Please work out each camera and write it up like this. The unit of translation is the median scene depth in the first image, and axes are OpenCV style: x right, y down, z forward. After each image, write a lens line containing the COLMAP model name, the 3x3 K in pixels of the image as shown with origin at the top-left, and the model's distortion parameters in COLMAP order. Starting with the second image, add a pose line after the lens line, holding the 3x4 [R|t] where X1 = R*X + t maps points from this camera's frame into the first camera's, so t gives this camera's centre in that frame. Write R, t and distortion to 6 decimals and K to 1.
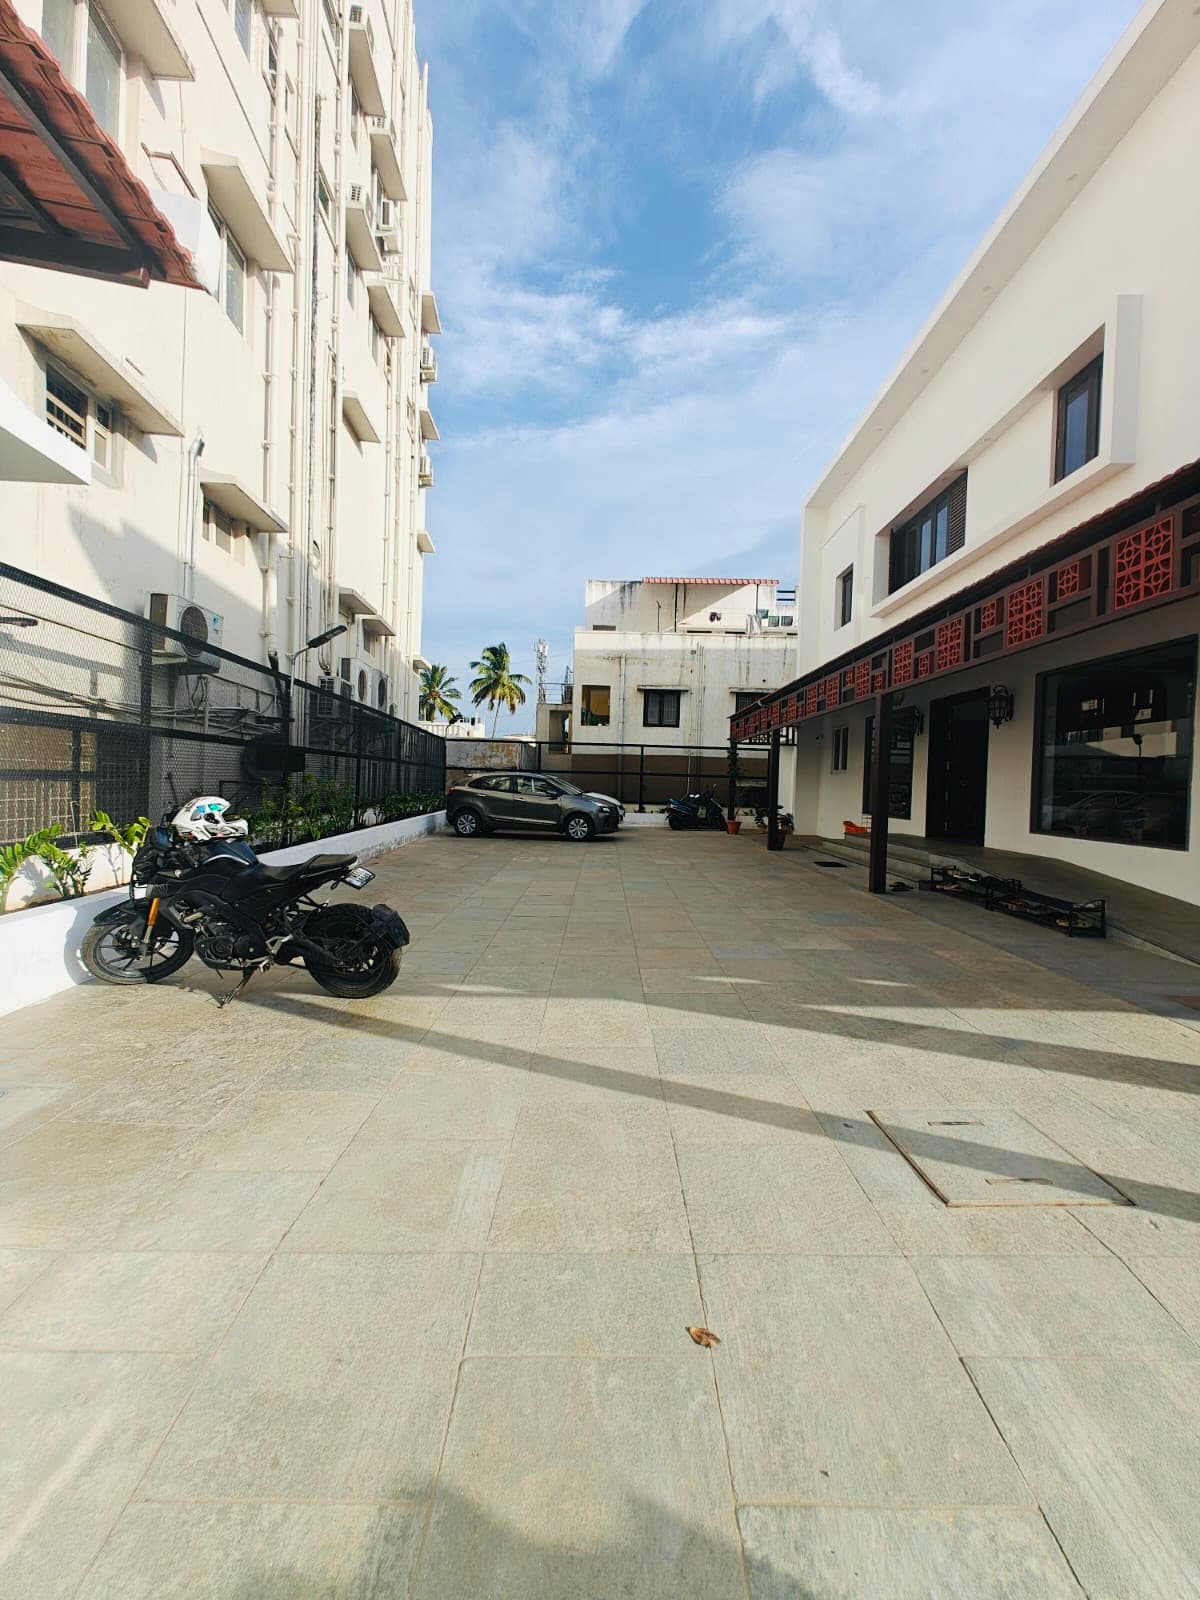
lens RADIAL K [[671.4, 0, 601.2], [0, 671.4, 796.5], [0, 0, 1]] dist [0.002661, 0.000129]
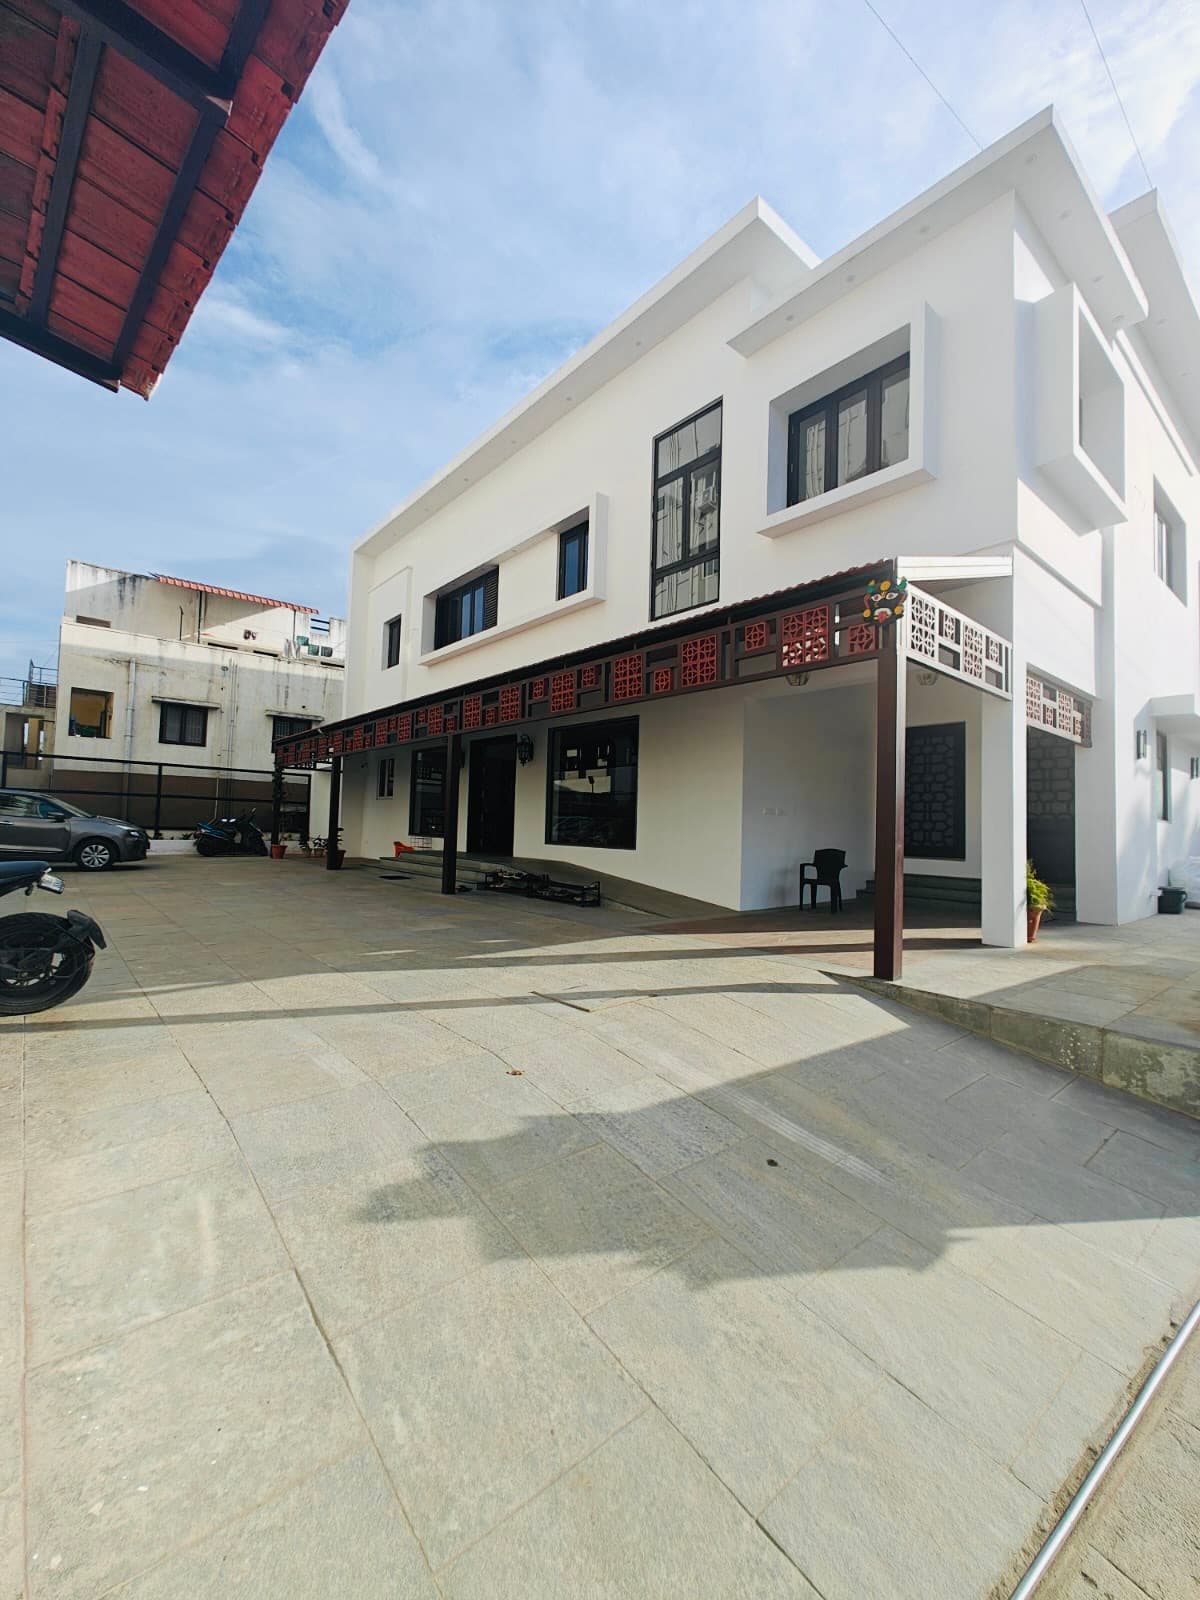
lens RADIAL K [[671.4, 0, 601.2], [0, 671.4, 796.5], [0, 0, 1]] dist [0.002661, 0.000129]
pose [[0.759478, 0.024226, 0.650082, -0.117747], [0.004756, 0.999073, -0.042788, 0.011656], [-0.650516, 0.035588, 0.758658, -0.082207]]
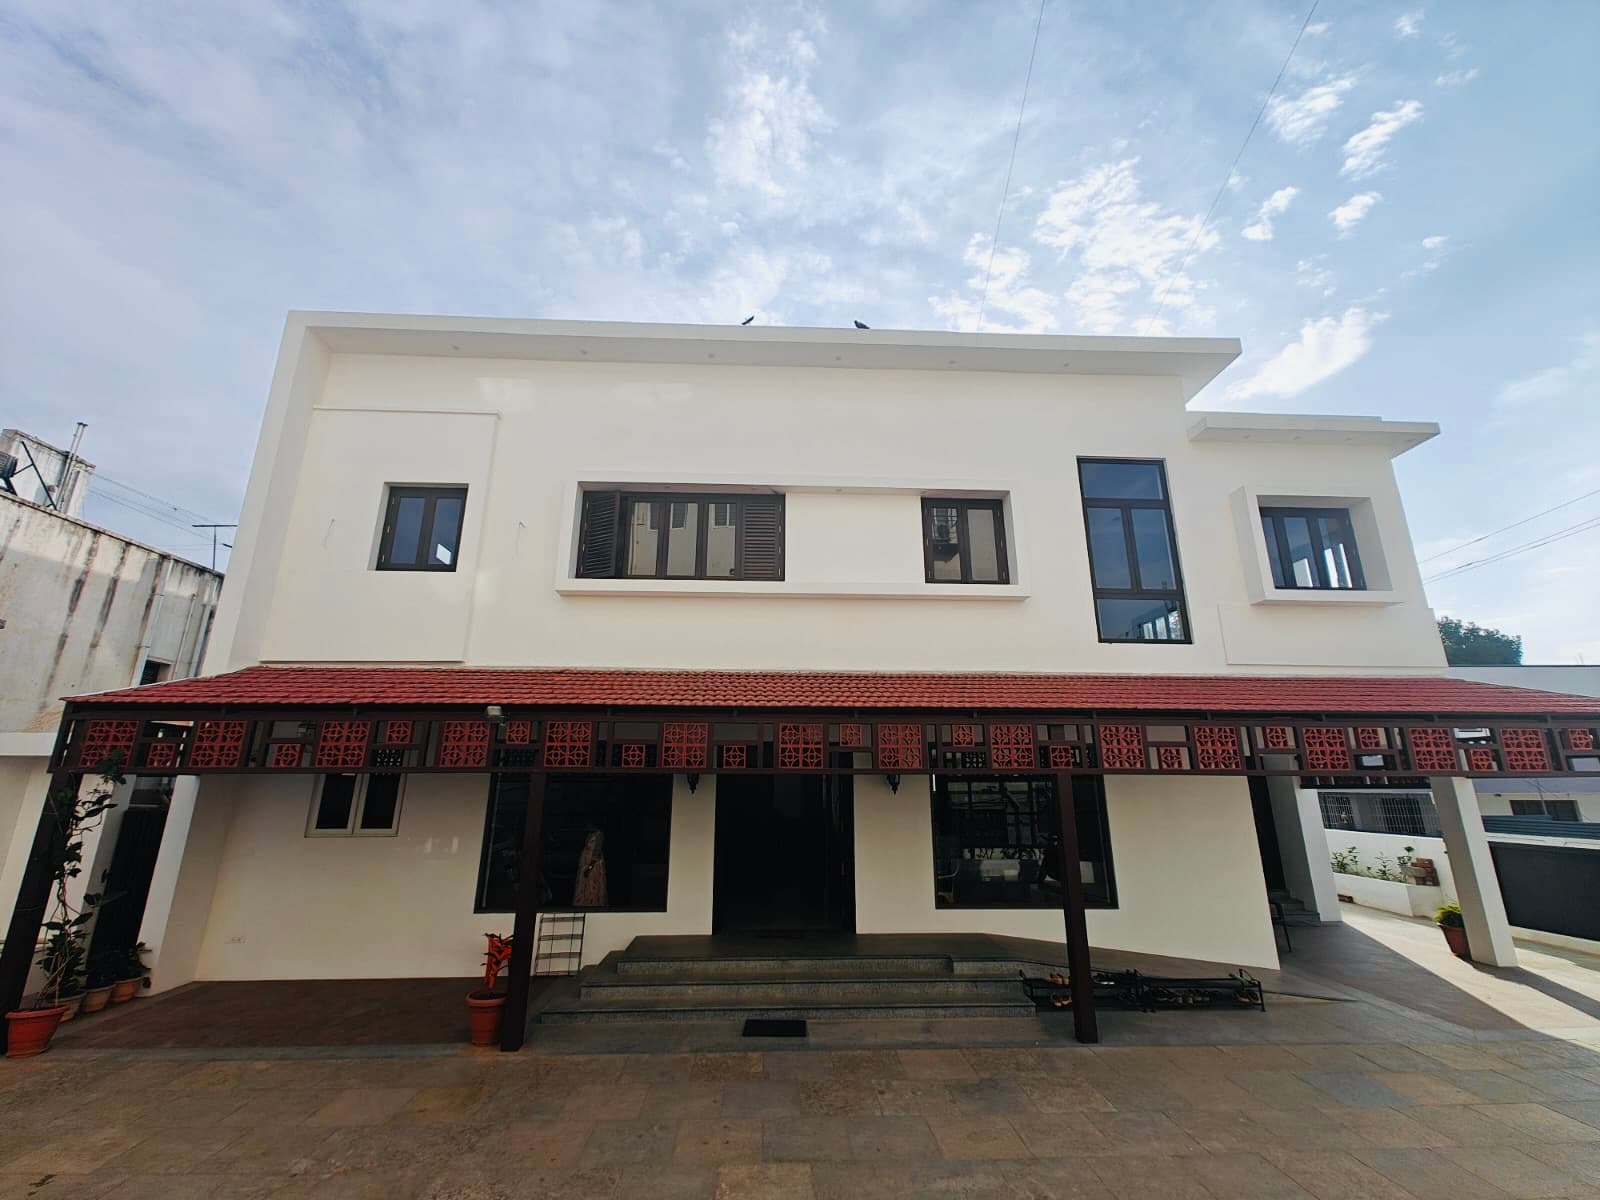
lens RADIAL K [[669.1, 0, 803.5], [0, 669.1, 602.7], [0, 0, 1]] dist [0.016589, -0.007238]
pose [[-0.050796, 0.231733, 0.971452, -0.277191], [0.019582, 0.972752, -0.231019, -0.108688], [-0.998517, 0.007288, -0.053950, 0.855317]]
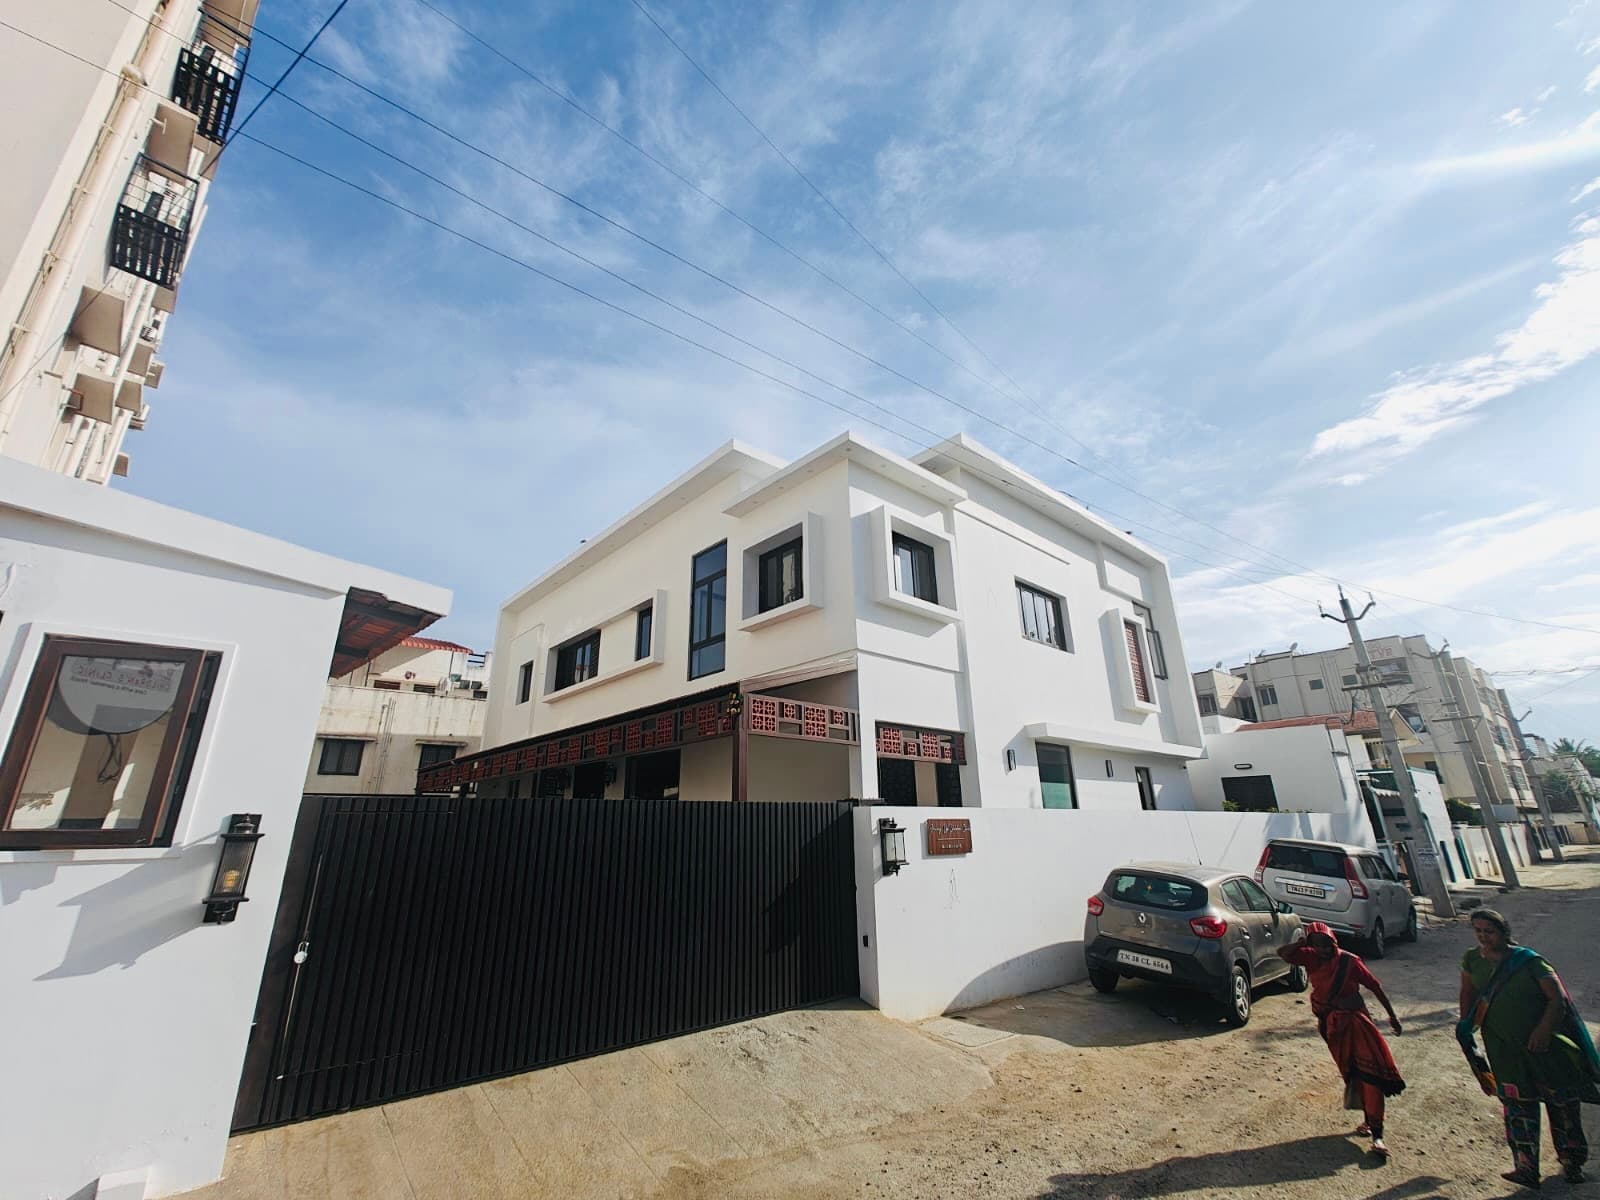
lens RADIAL K [[671.4, 0, 800.1], [0, 671.4, 602.1], [0, 0, 1]] dist [0.002661, 0.000129]
pose [[0.741022, 0.177417, 0.647619, -0.176311], [0.047609, 0.948154, -0.314225, 0.008316], [-0.669791, 0.263680, 0.694156, -0.473461]]
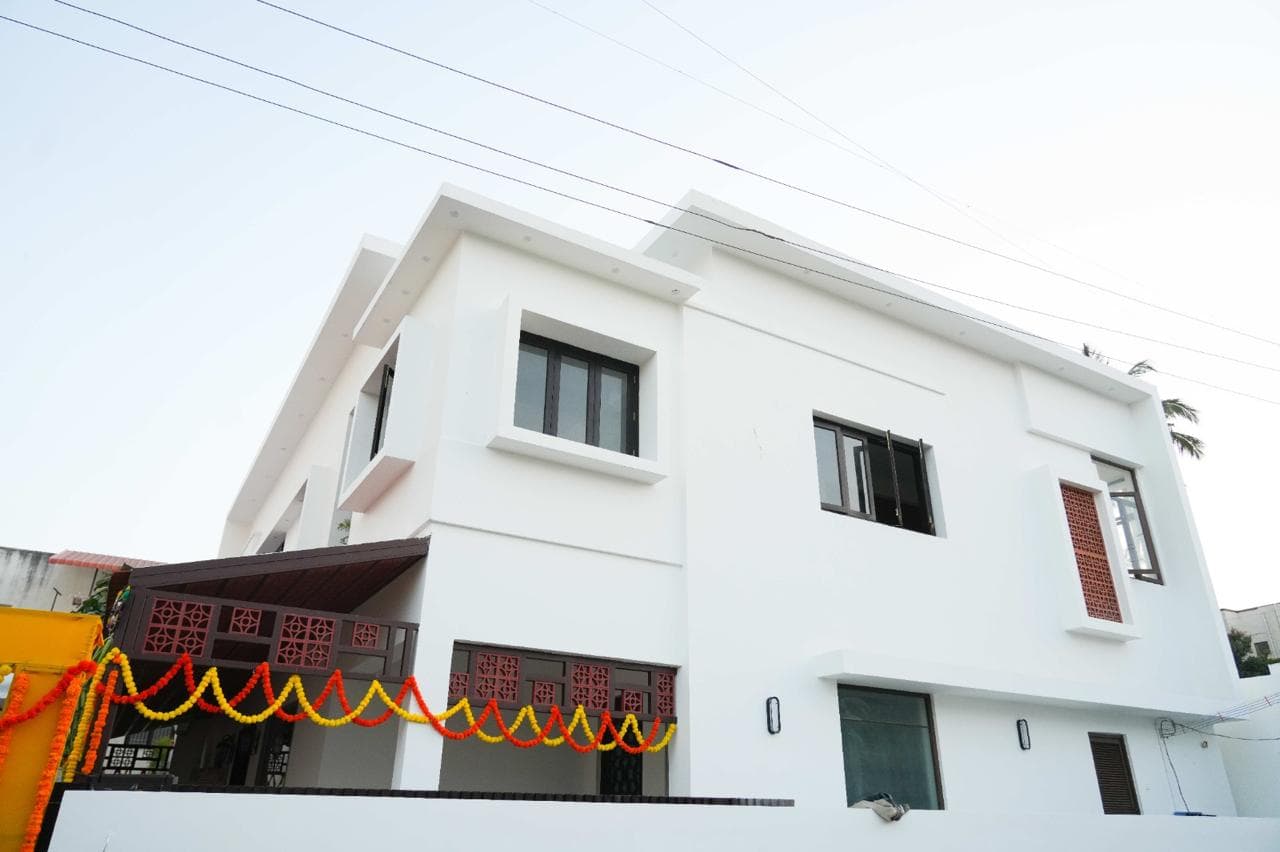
lens RADIAL K [[859.8, 0, 642.2], [0, 859.8, 426.6], [0, 0, 1]] dist [-0.001615, -0.000898]
pose [[0.852285, 0.199599, 0.483498, 0.253589], [0.029211, 0.904729, -0.424985, 0.018360], [-0.522261, 0.376332, 0.765256, -0.526319]]
